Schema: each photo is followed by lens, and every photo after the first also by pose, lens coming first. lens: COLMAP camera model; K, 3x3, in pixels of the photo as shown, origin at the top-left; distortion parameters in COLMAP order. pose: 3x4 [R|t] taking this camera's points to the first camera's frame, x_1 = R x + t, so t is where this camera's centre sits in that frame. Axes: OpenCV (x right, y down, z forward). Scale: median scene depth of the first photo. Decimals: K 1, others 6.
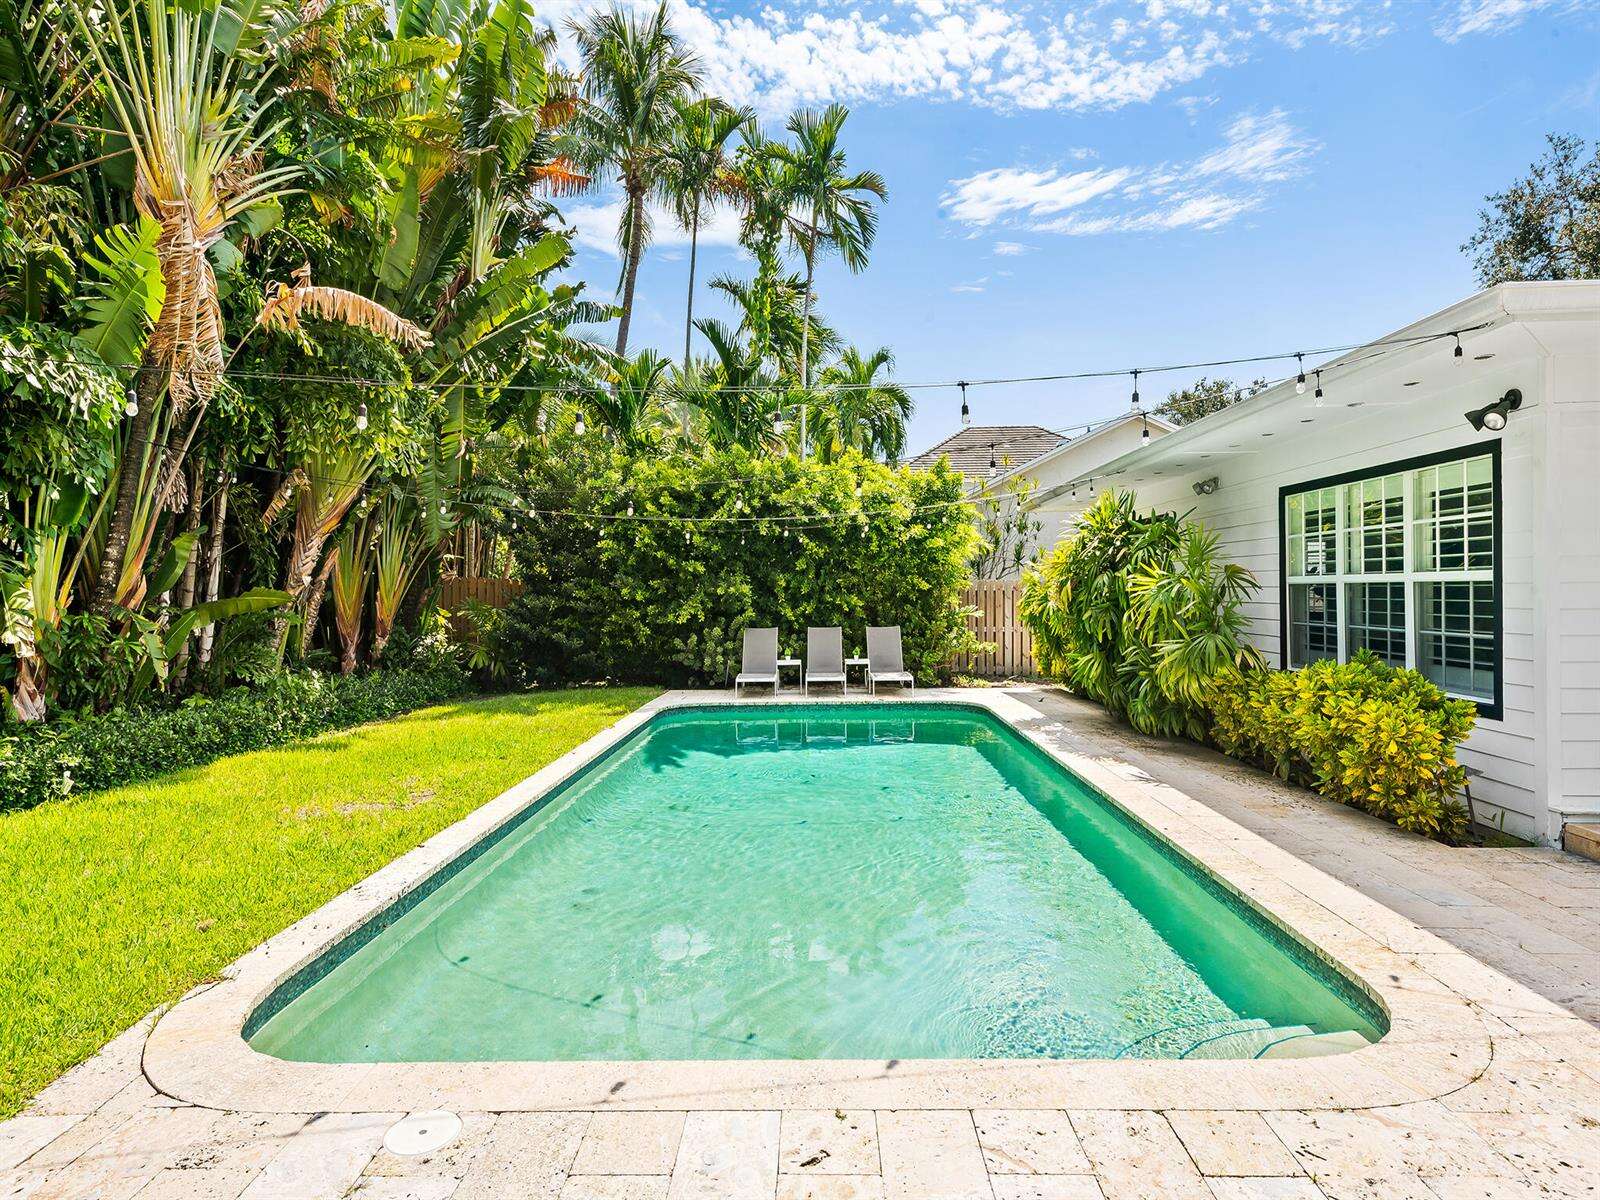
lens RADIAL K [[813.5, 0, 797.9], [0, 813.5, 590.9], [0, 0, 1]] dist [0.005864, -0.004790]
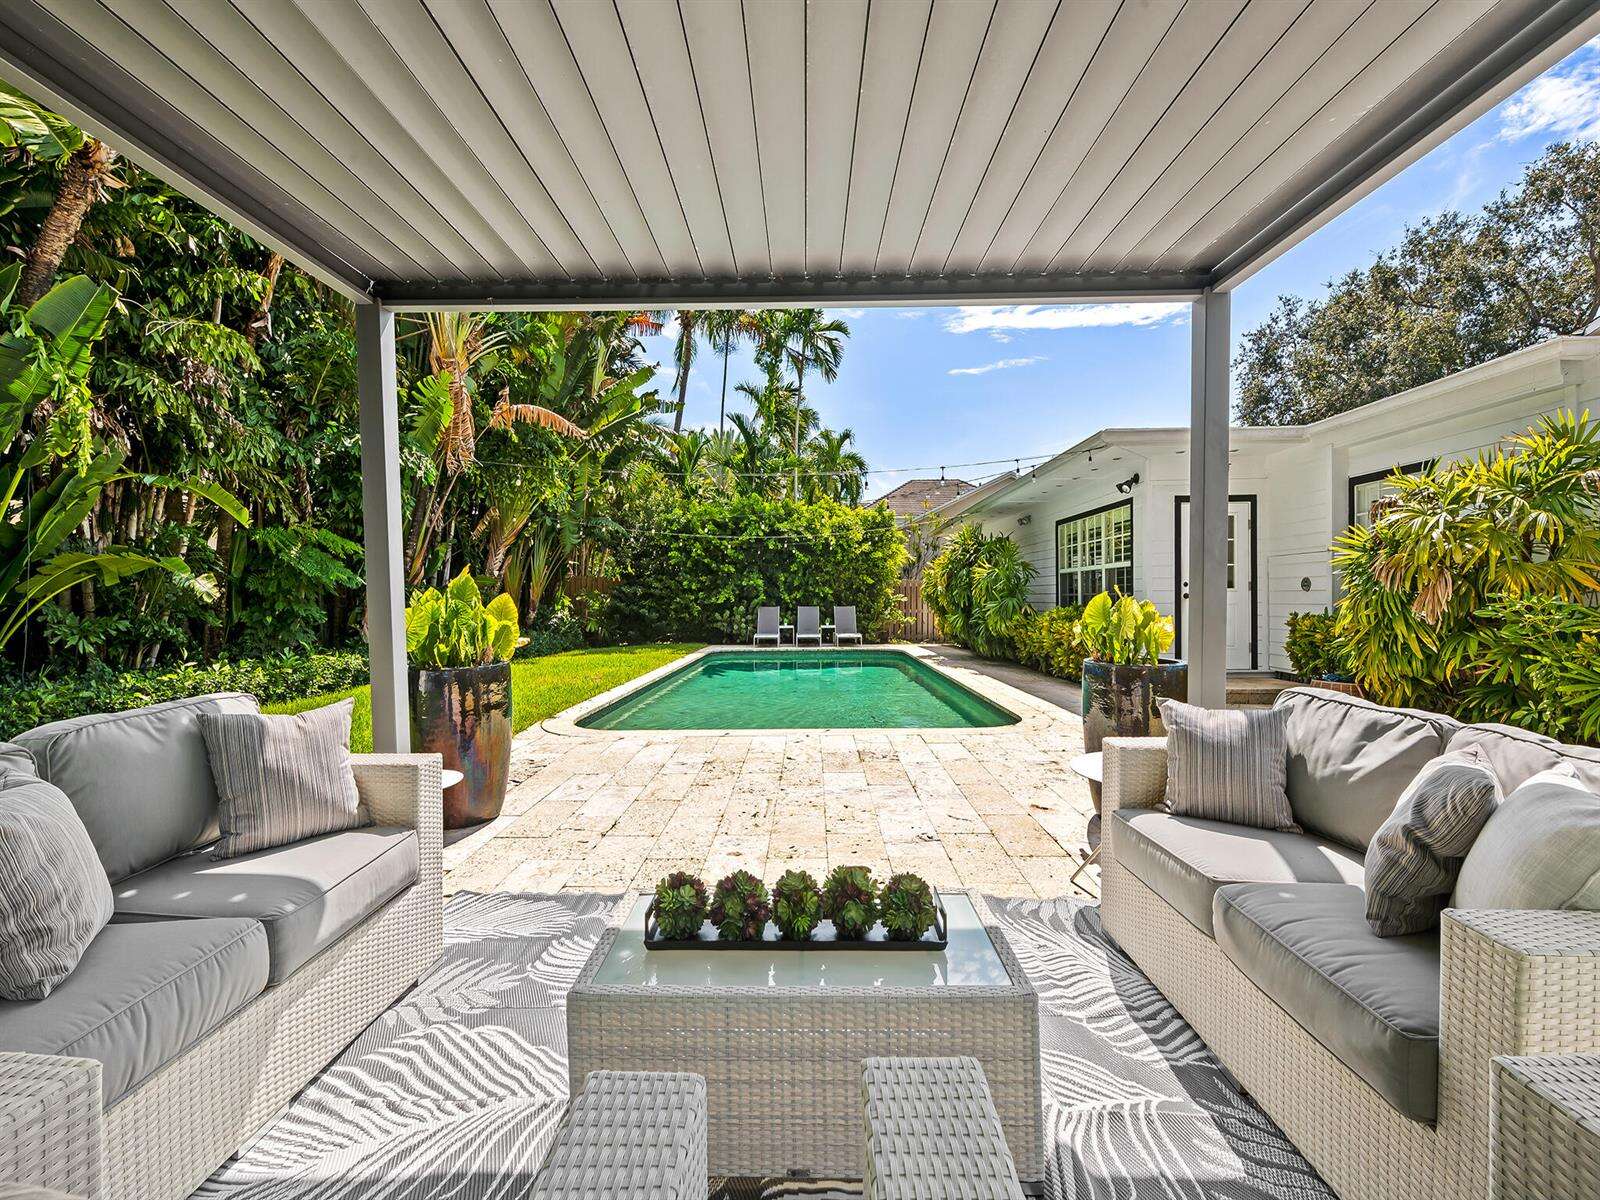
lens RADIAL K [[688.6, 0, 802.3], [0, 688.6, 606.3], [0, 0, 1]] dist [-0.003259, -0.000781]
pose [[0.999806, 0.004980, 0.019046, -0.005293], [-0.004890, 0.999977, -0.004802, 0.051209], [-0.019070, 0.004708, 0.999807, -0.367747]]
